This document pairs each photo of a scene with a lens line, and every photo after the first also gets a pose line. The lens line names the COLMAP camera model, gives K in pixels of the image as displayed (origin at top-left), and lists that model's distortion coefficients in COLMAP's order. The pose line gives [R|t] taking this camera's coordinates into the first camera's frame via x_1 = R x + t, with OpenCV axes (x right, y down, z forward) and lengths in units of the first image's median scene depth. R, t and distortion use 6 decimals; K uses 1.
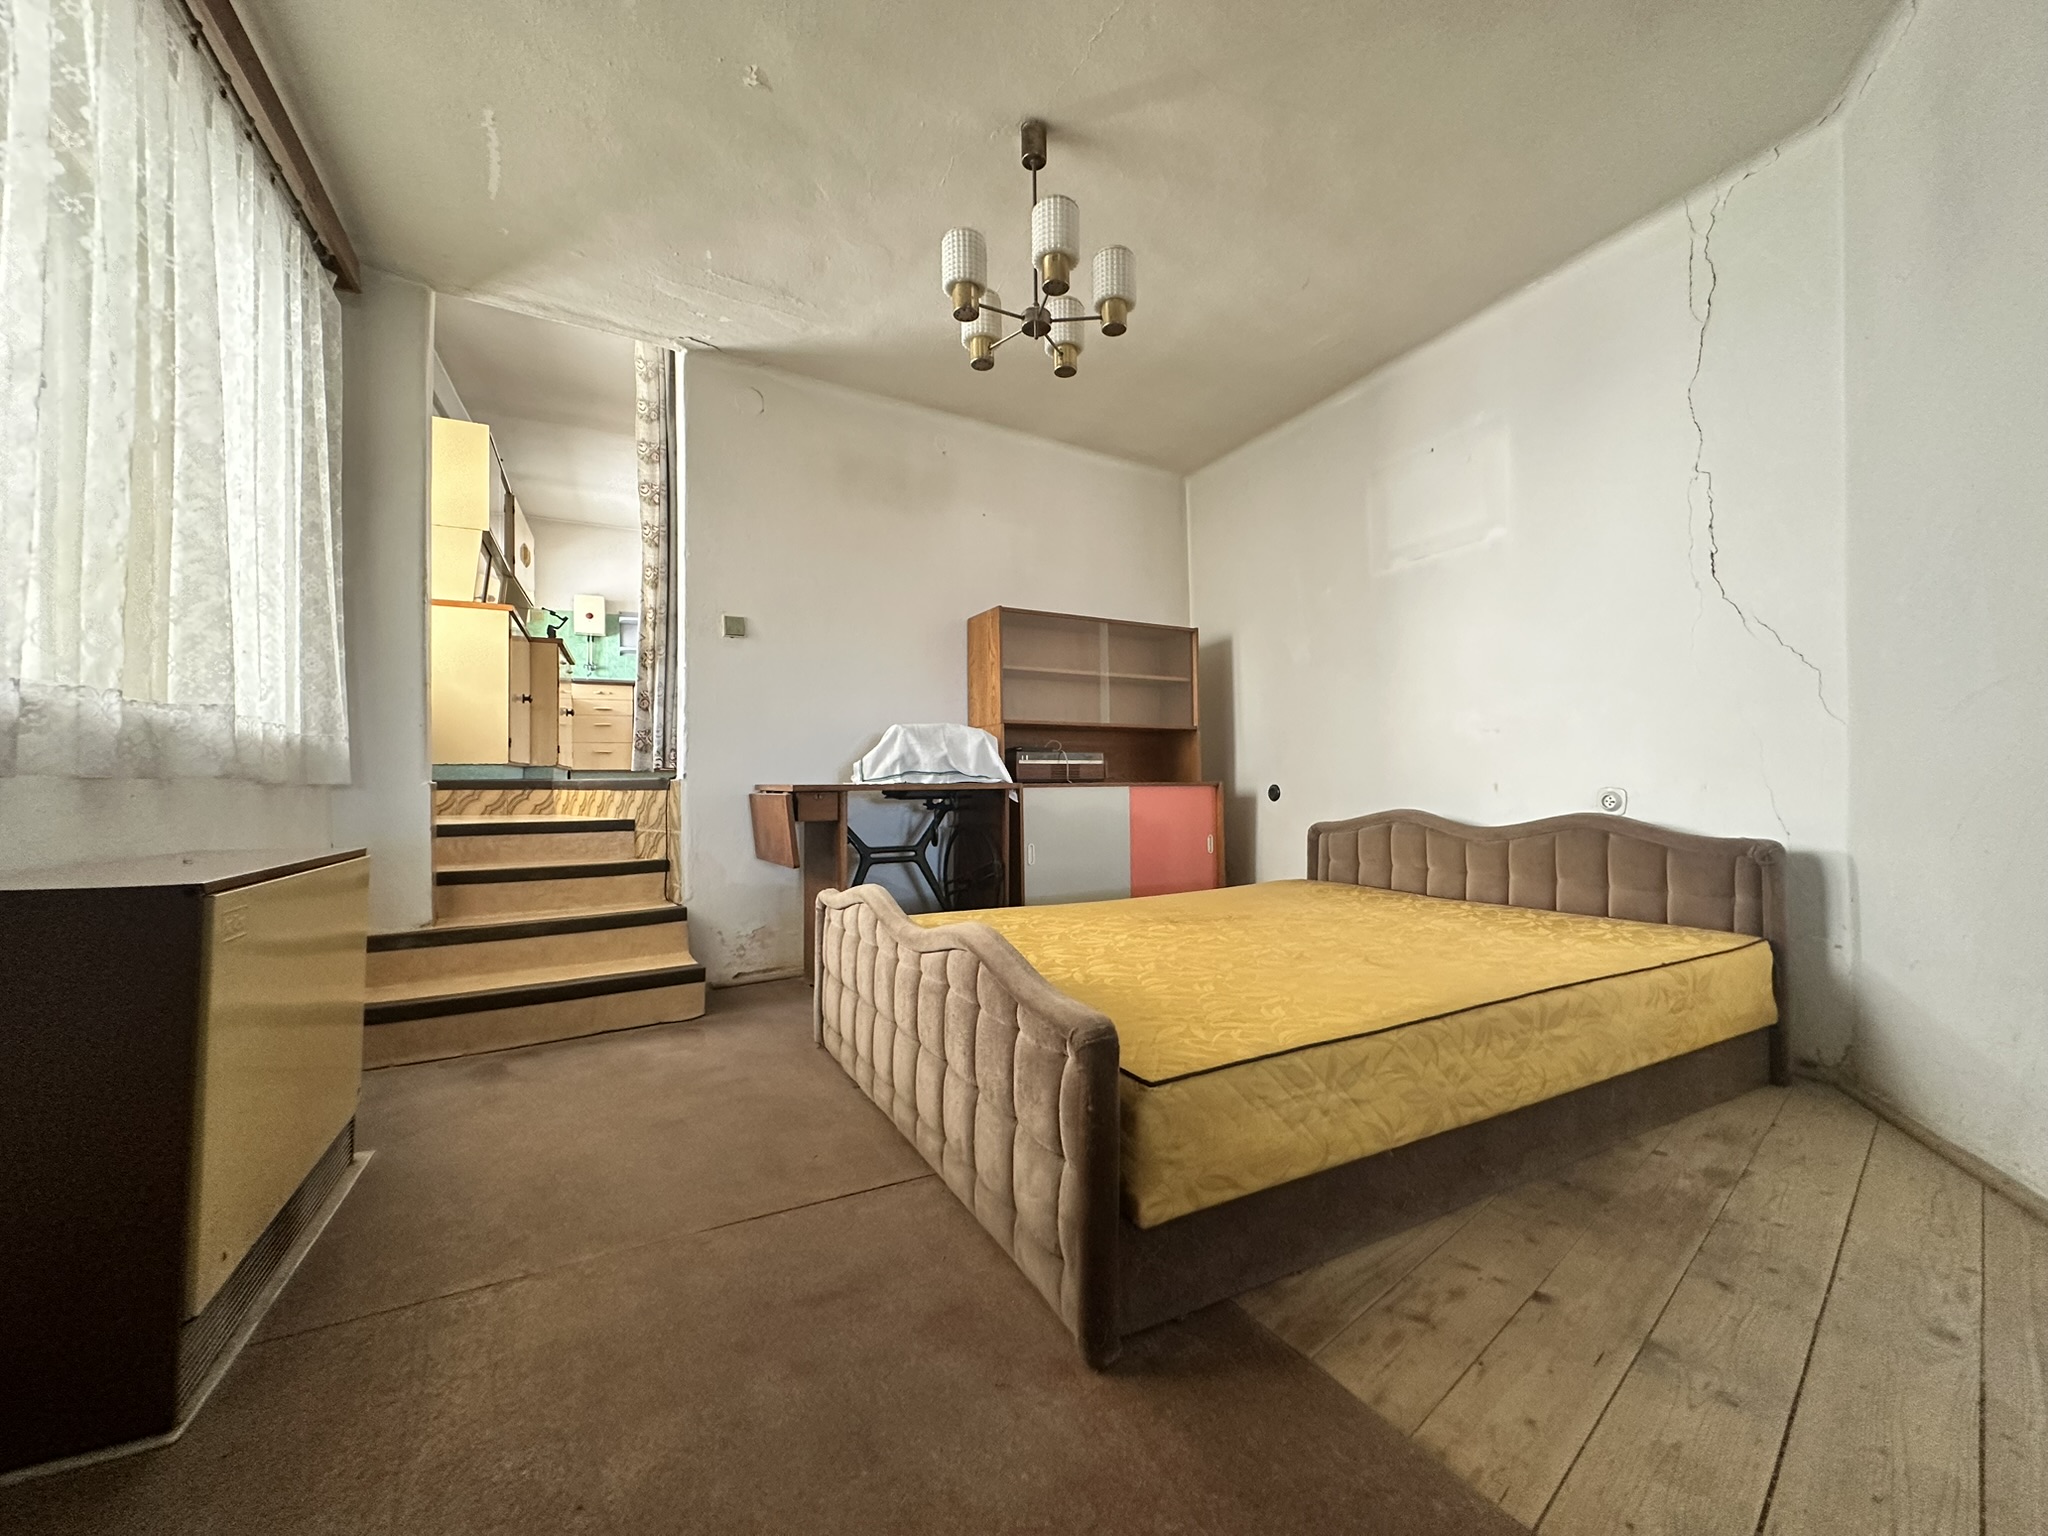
lens RADIAL K [[809.5, 0, 1032.8], [0, 809.5, 774.9], [0, 0, 1]] dist [-0.002663, 0.000914]
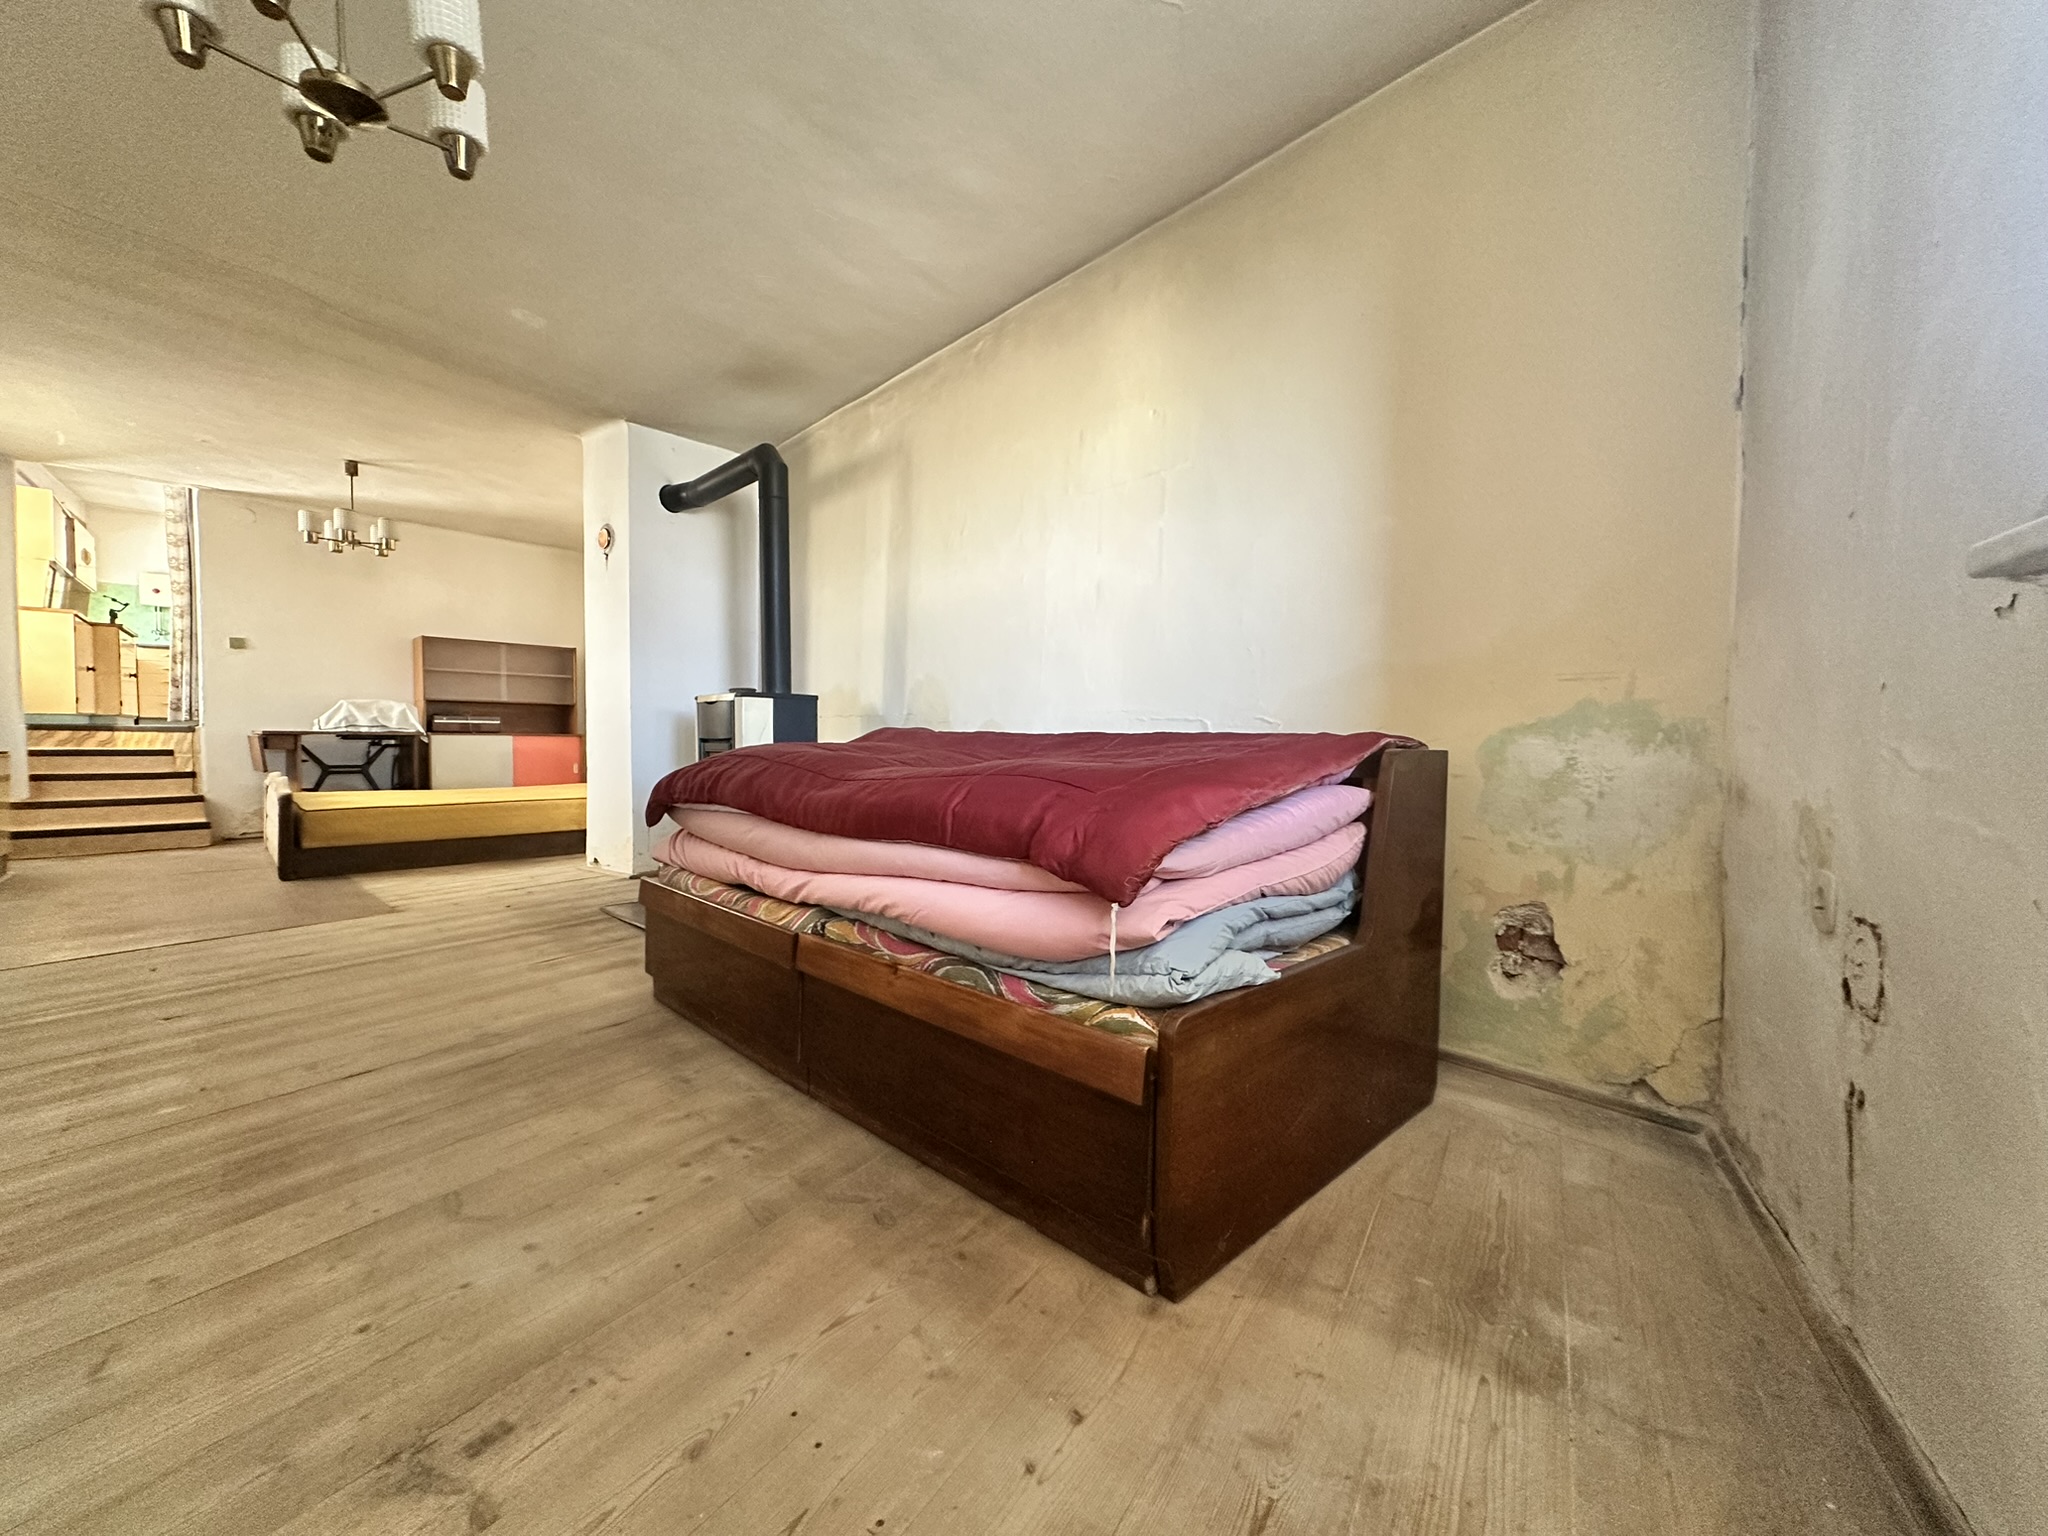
lens RADIAL K [[809.5, 0, 1019.3], [0, 809.5, 772.0], [0, 0, 1]] dist [-0.002663, 0.000914]
pose [[0.957268, 0.005510, 0.289149, 0.760924], [-0.019467, 0.998778, 0.045417, -0.010181], [-0.288545, -0.049105, 0.956206, -1.210734]]
